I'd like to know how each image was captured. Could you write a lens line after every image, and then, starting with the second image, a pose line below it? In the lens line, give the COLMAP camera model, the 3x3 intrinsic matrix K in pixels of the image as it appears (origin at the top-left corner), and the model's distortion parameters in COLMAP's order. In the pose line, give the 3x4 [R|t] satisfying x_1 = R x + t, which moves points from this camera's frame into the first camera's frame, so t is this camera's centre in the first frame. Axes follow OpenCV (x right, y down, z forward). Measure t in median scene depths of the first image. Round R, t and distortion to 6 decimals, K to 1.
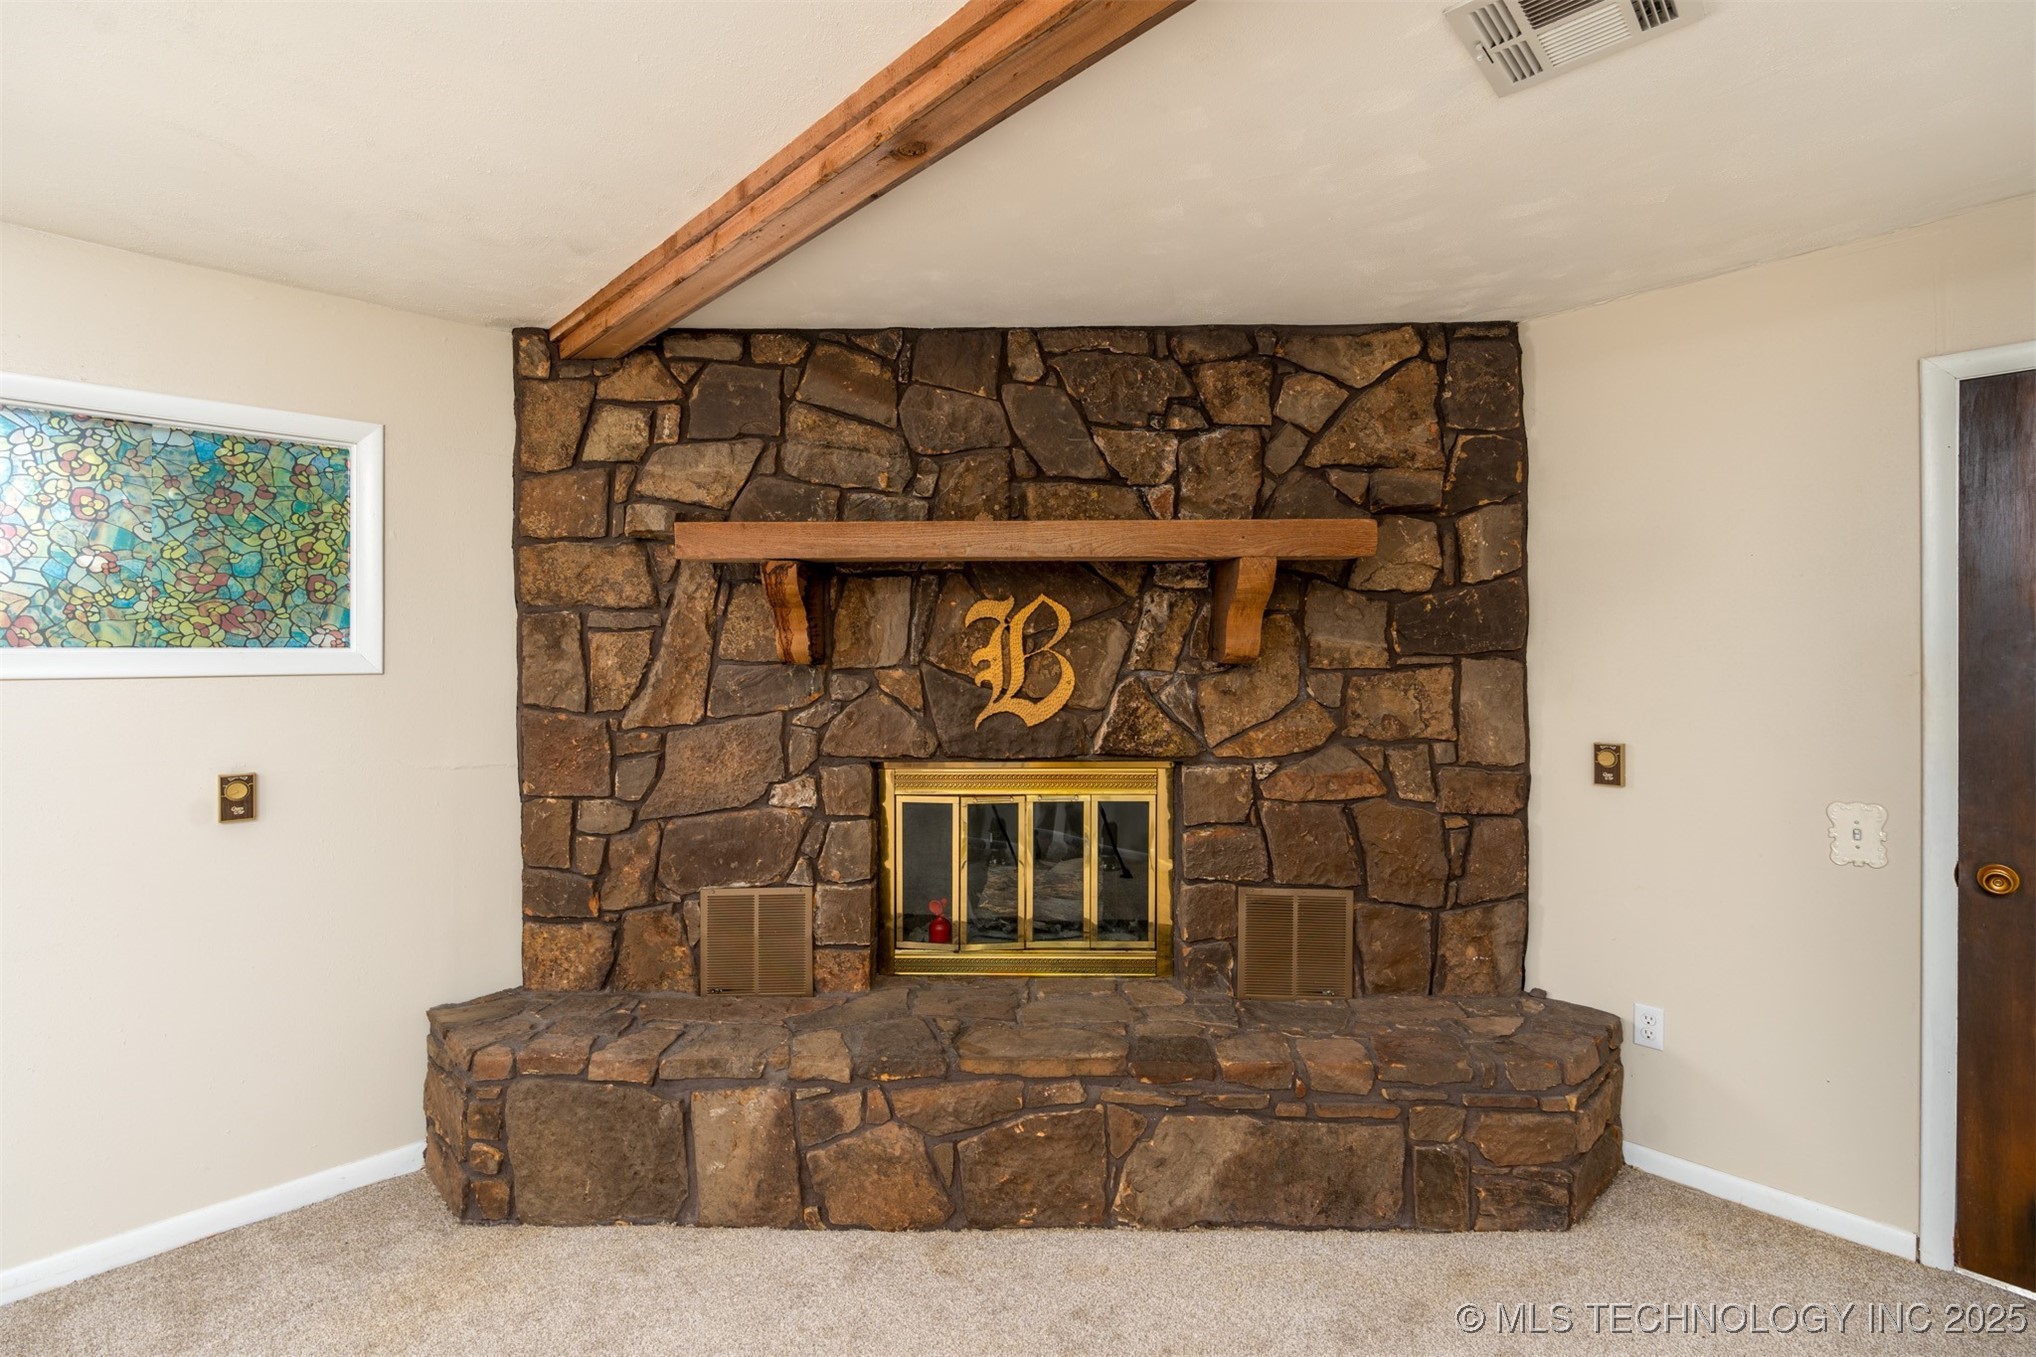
lens RADIAL K [[967.1, 0, 1031.7], [0, 967.1, 624.4], [0, 0, 1]] dist [-0.008259, 0.001211]
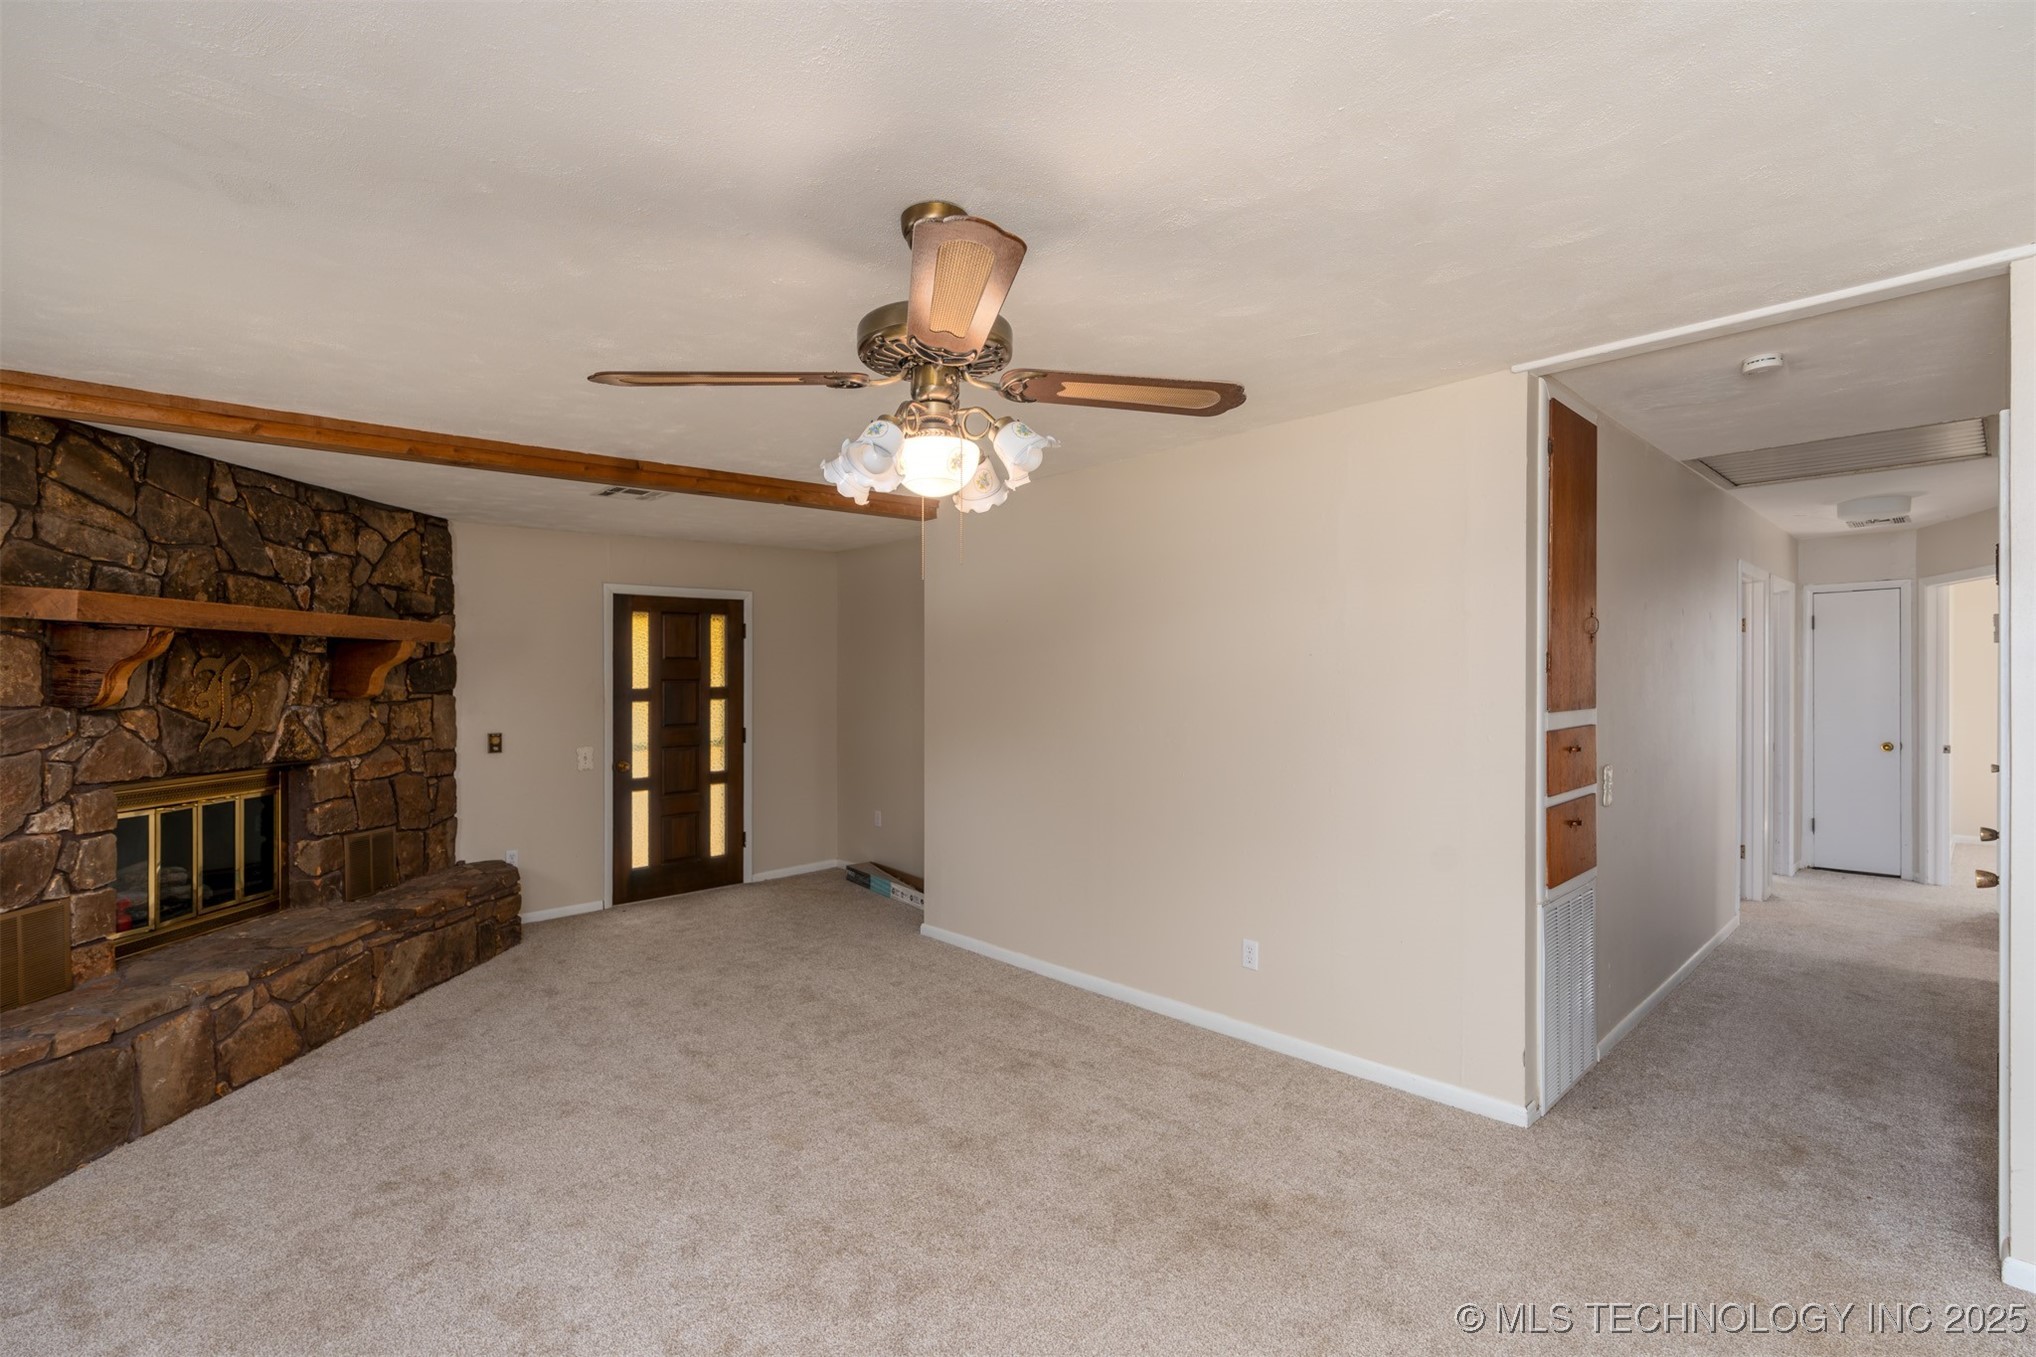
lens RADIAL K [[967.1, 0, 1018.8], [0, 967.1, 680.0], [0, 0, 1]] dist [-0.008259, 0.001211]
pose [[0.014108, 0.001839, 0.999899, -1.401937], [-0.004361, 0.999989, -0.001778, 0.005019], [-0.999891, -0.004335, 0.014116, -0.169590]]
